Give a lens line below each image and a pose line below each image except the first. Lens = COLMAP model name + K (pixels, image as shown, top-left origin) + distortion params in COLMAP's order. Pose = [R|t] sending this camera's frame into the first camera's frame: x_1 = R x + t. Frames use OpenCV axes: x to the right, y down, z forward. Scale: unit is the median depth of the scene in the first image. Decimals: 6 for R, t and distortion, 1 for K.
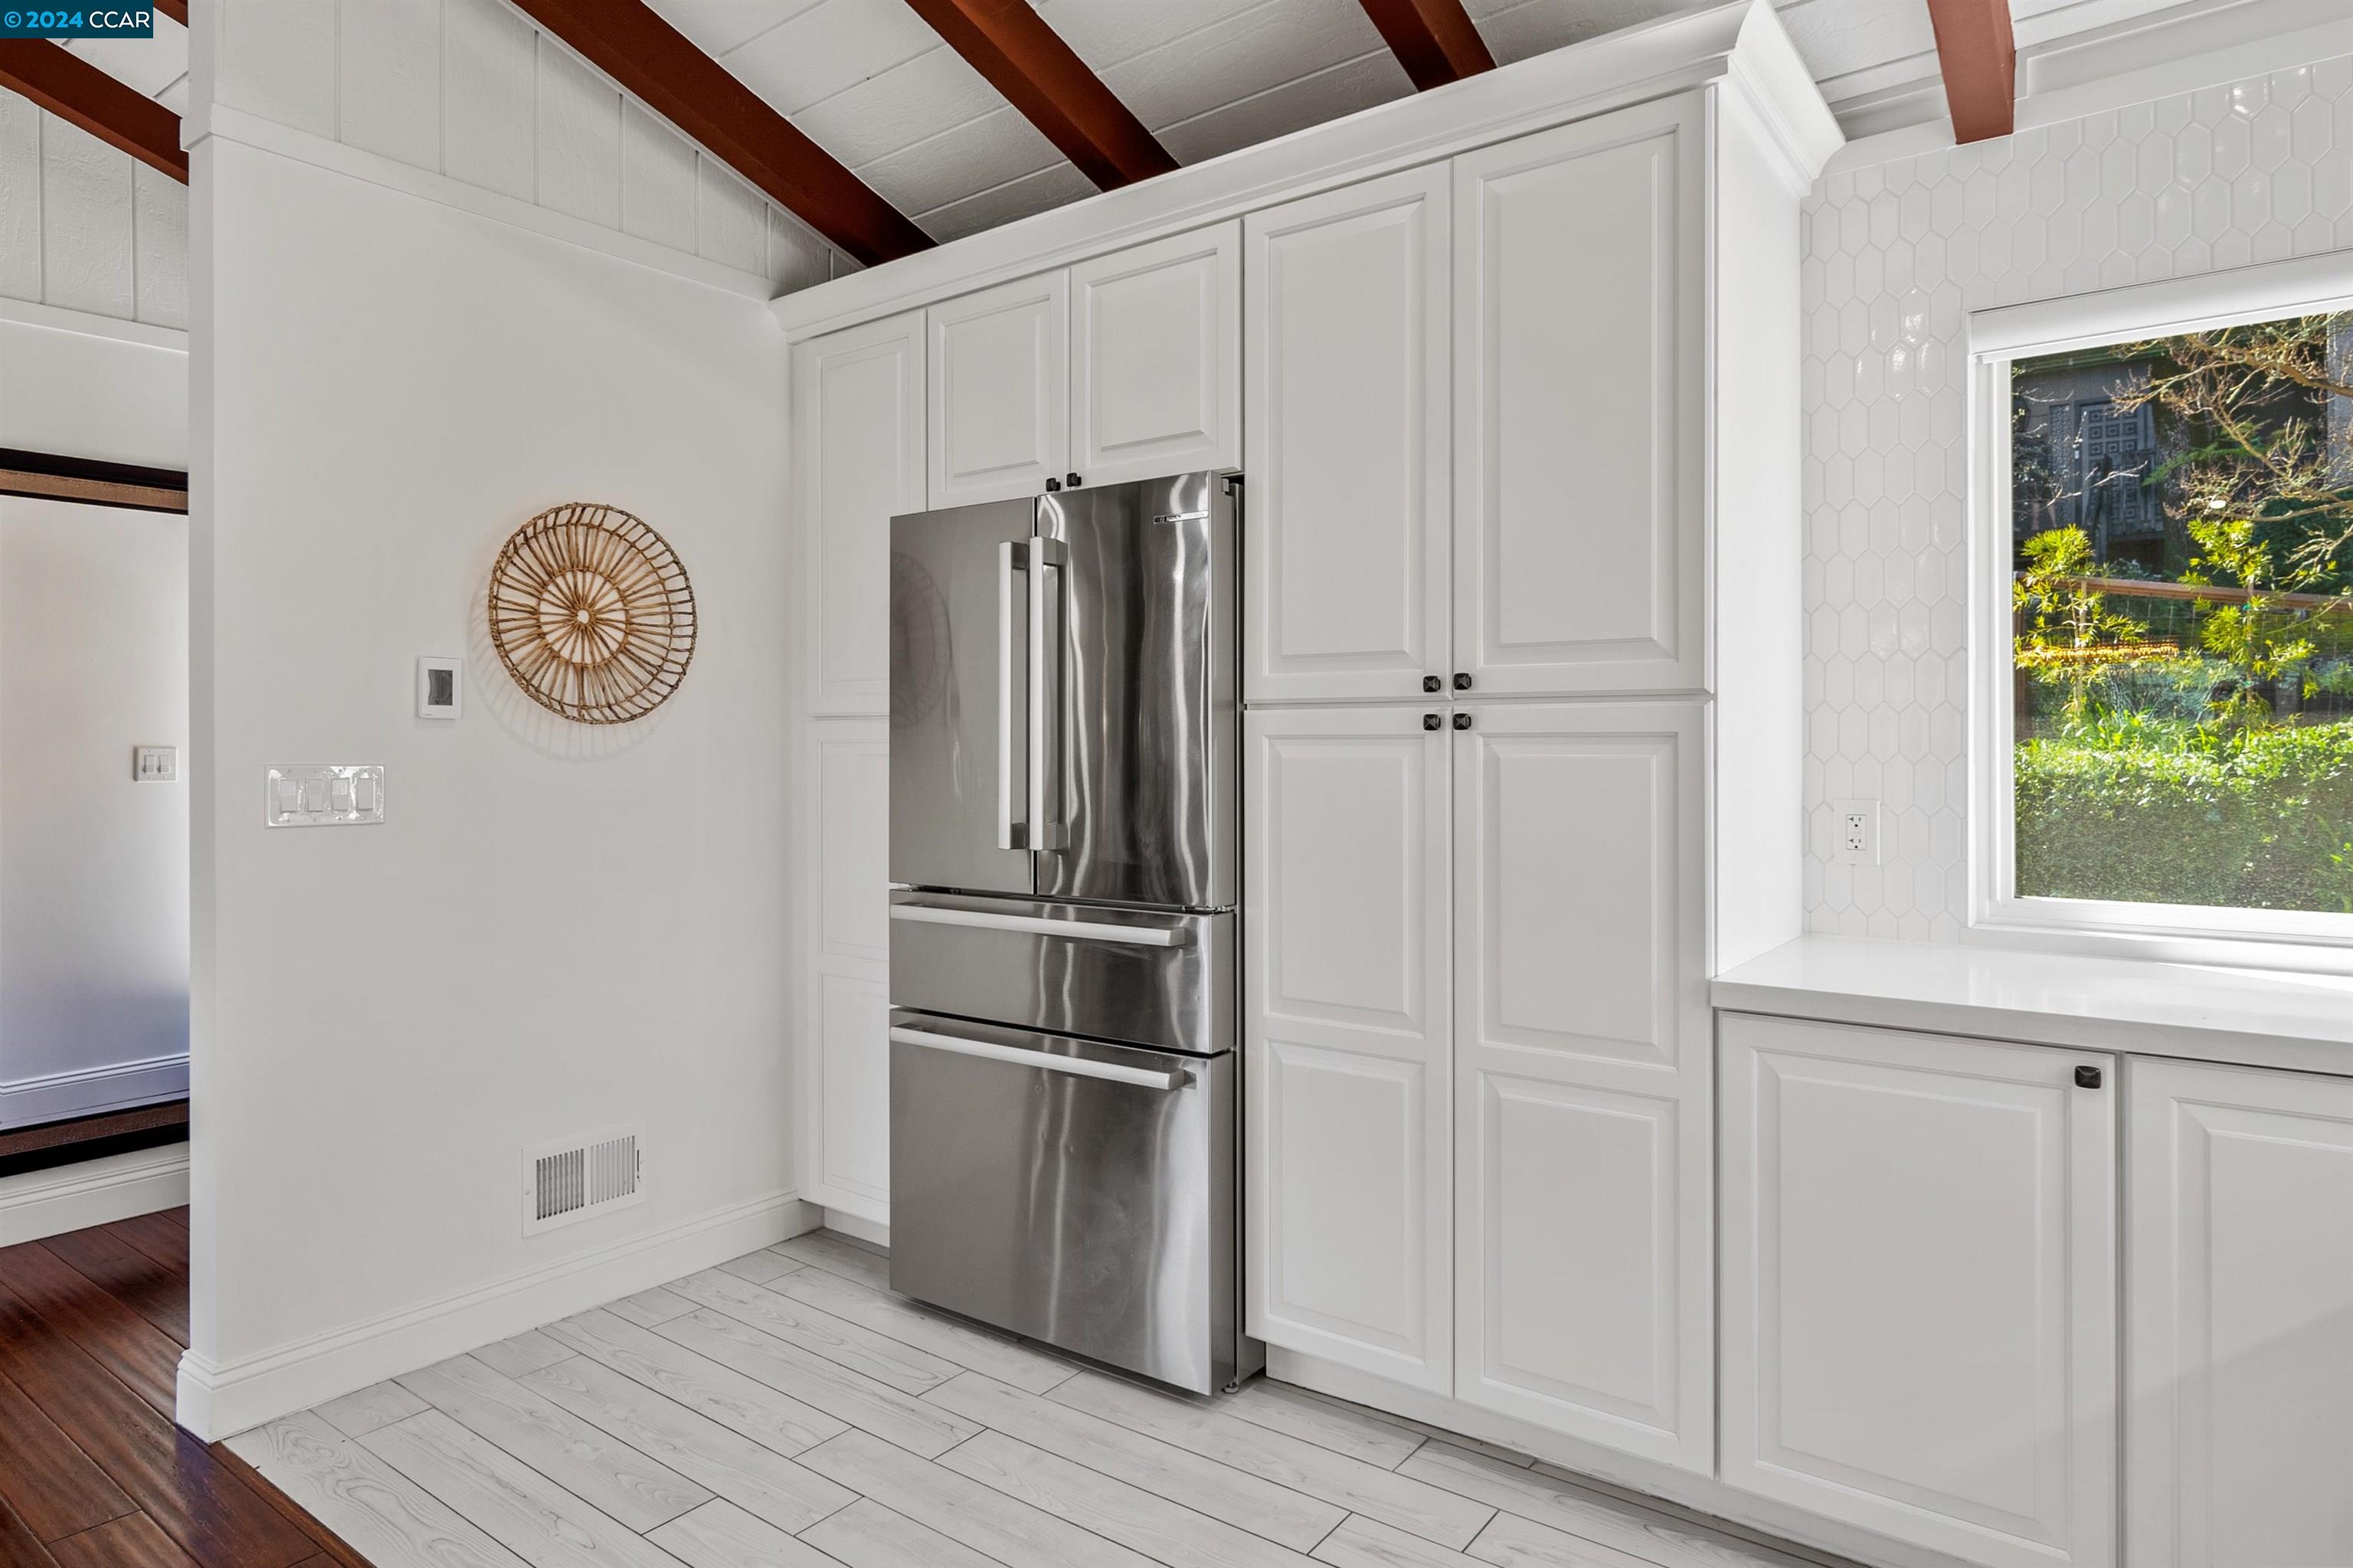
lens RADIAL K [[1362.1, 0, 1172.9], [0, 1362.1, 749.3], [0, 0, 1]] dist [-0.000477, 0.001507]
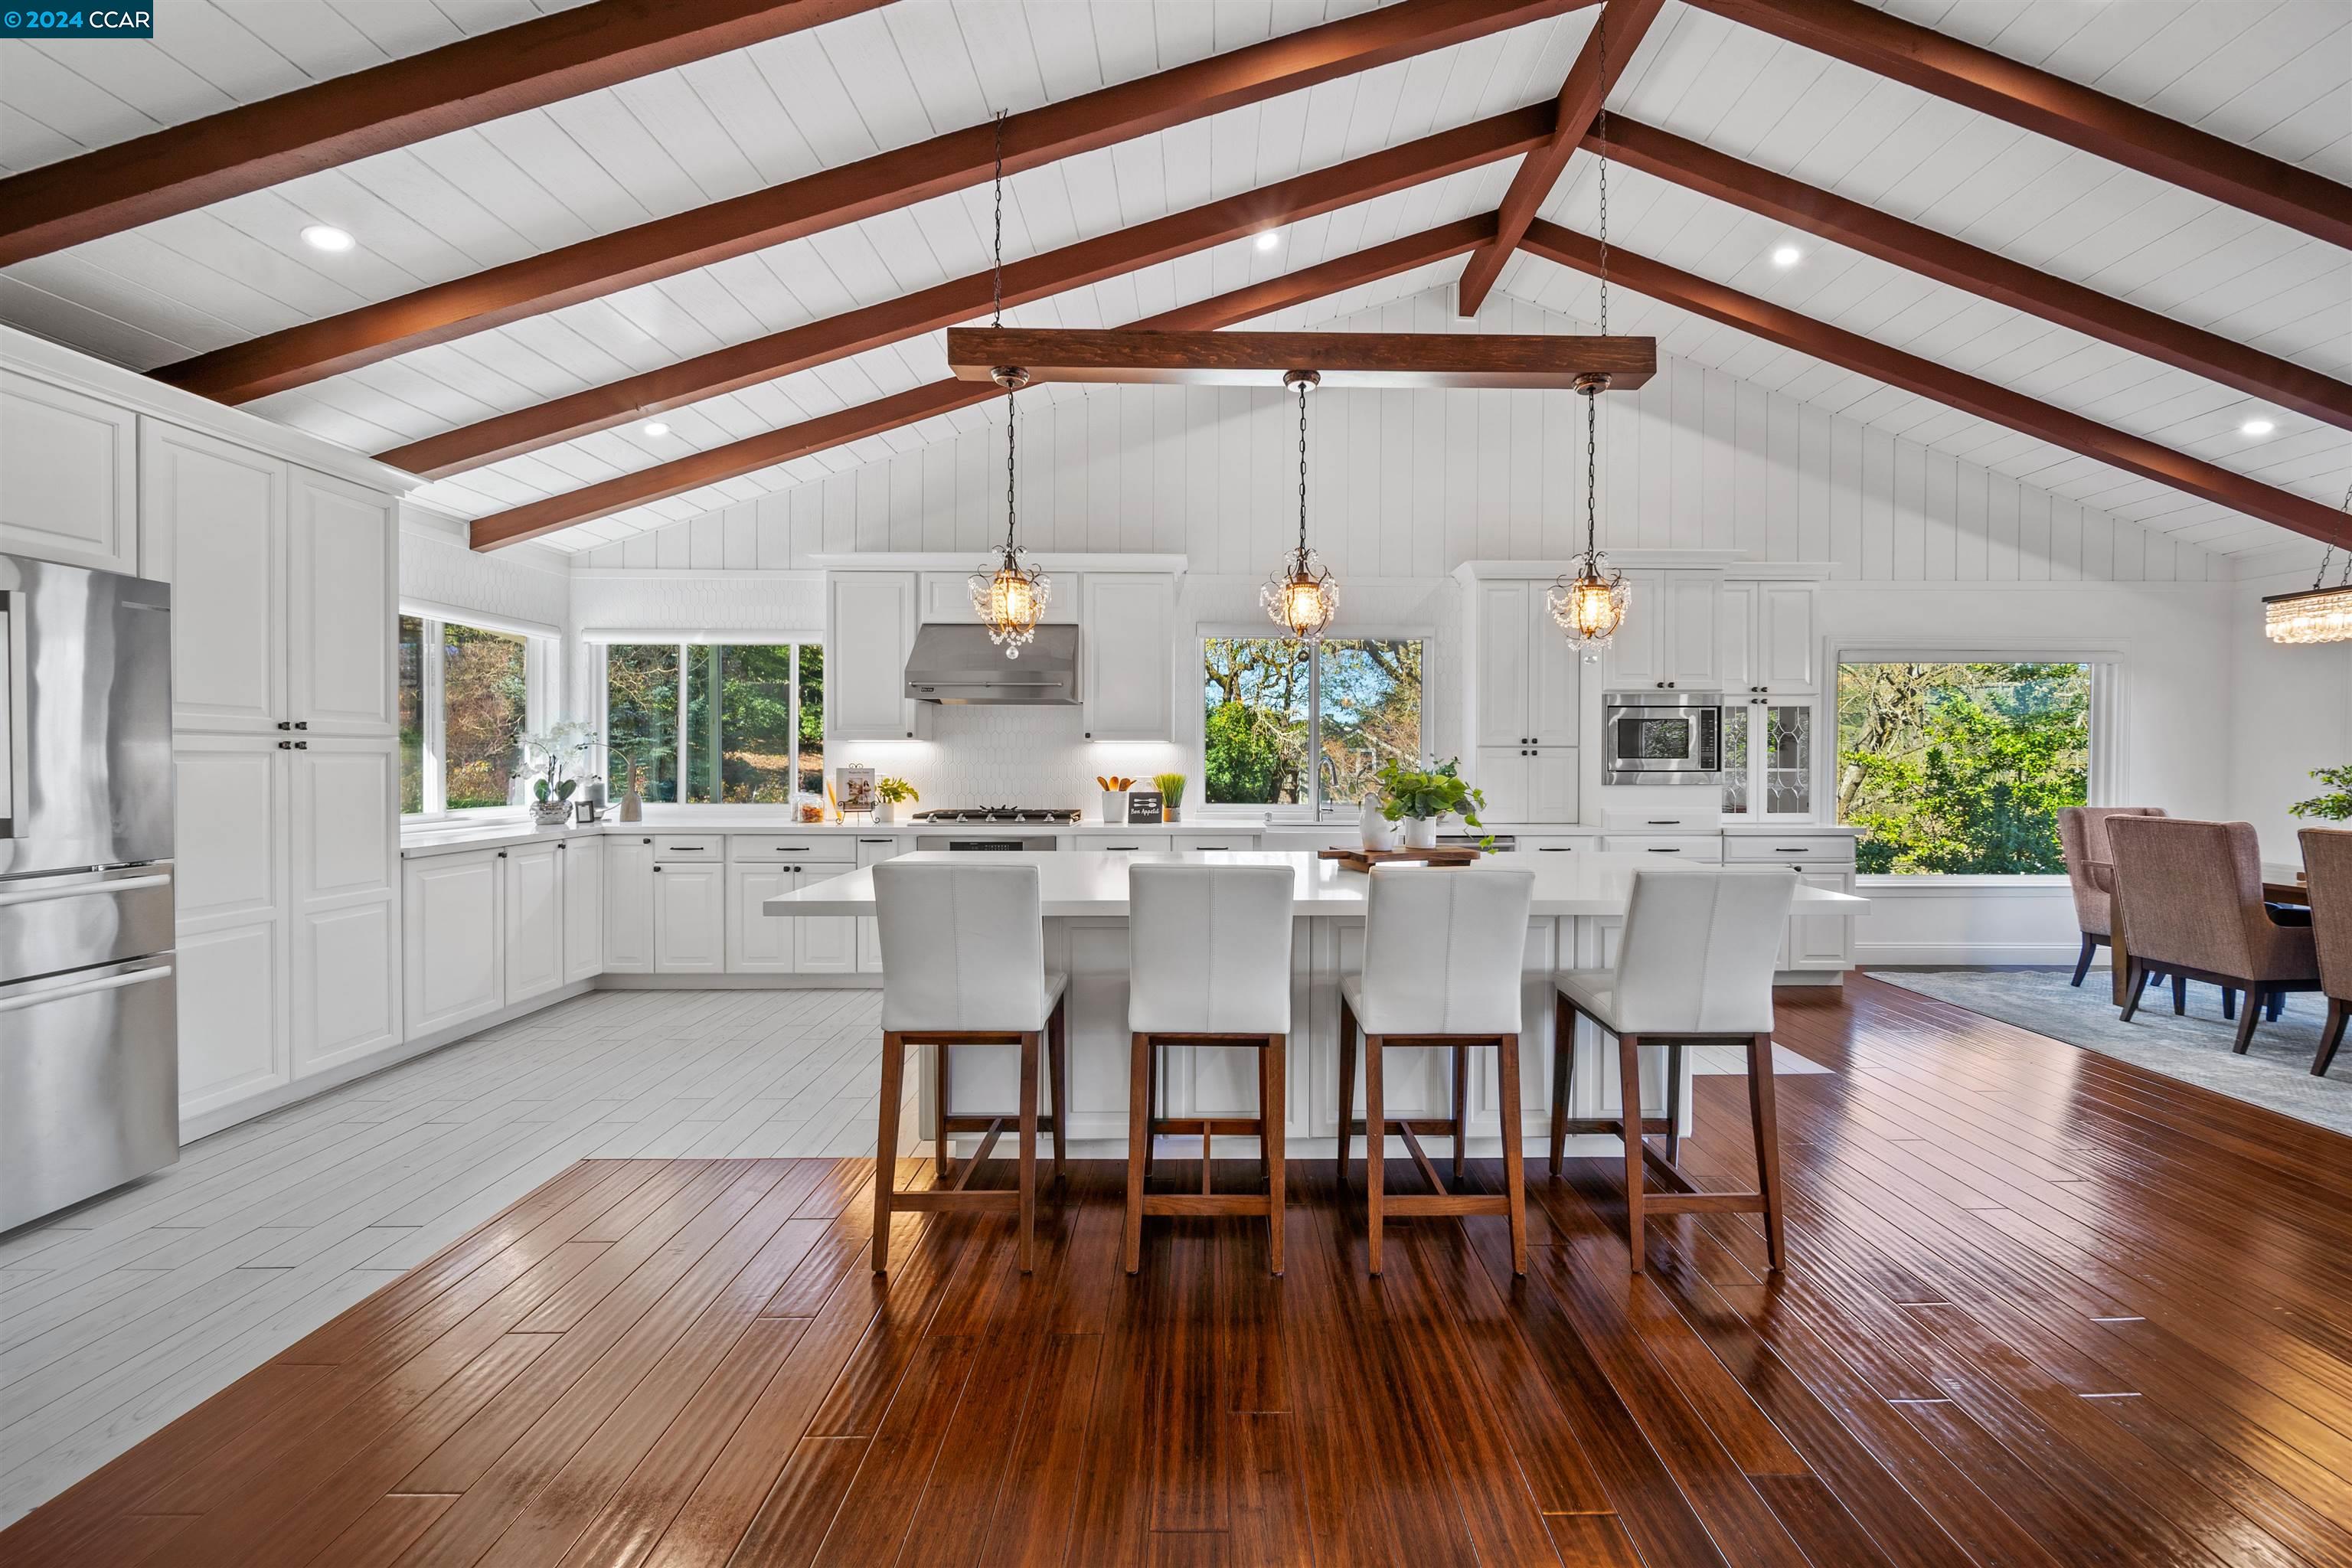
lens RADIAL K [[901.7, 0, 1225.7], [0, 901.7, 763.8], [0, 0, 1]] dist [-0.002159, -0.001243]
pose [[-0.608988, -0.006151, 0.793156, -1.640879], [-0.006122, 0.999977, 0.003054, -0.005345], [-0.793156, -0.002996, -0.609011, 0.694084]]
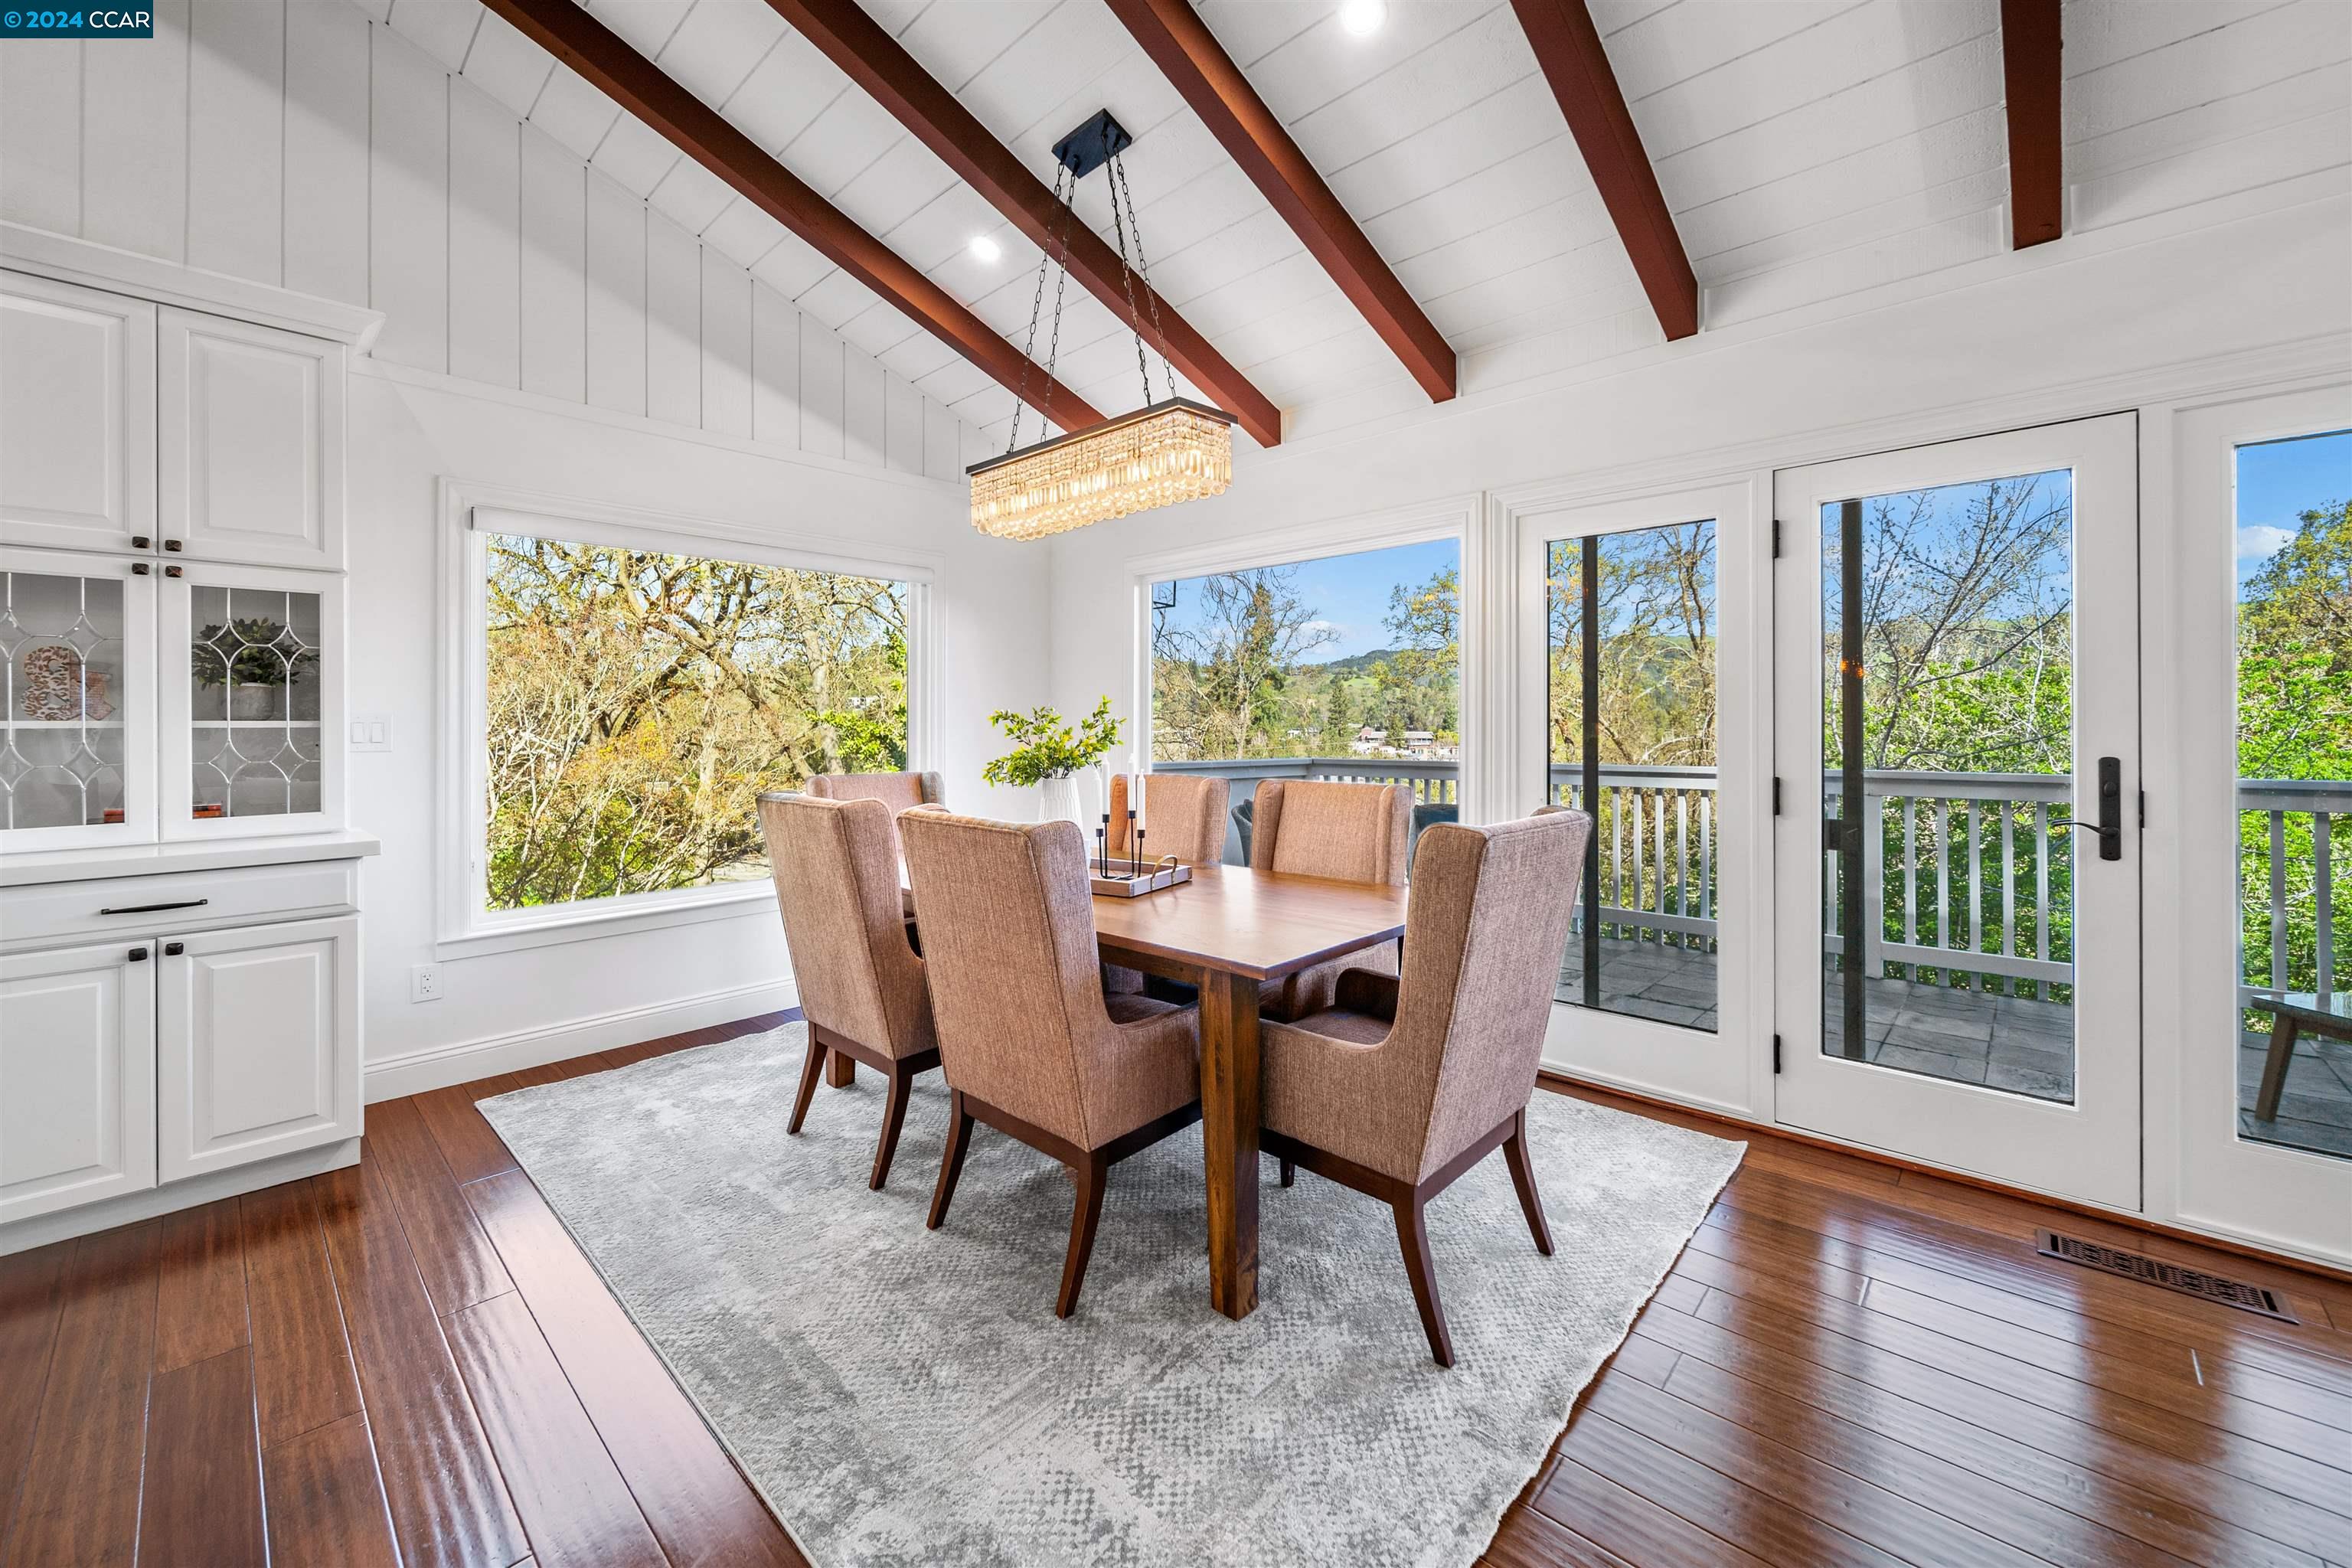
lens RADIAL K [[916.7, 0, 1202.7], [0, 916.7, 727.3], [0, 0, 1]] dist [-0.002512, -0.000627]
pose [[-0.995397, 0.002965, 0.095792, -1.906642], [0.002992, 0.999996, 0.000143, 0.014059], [-0.095791, 0.000429, -0.995401, -0.721476]]
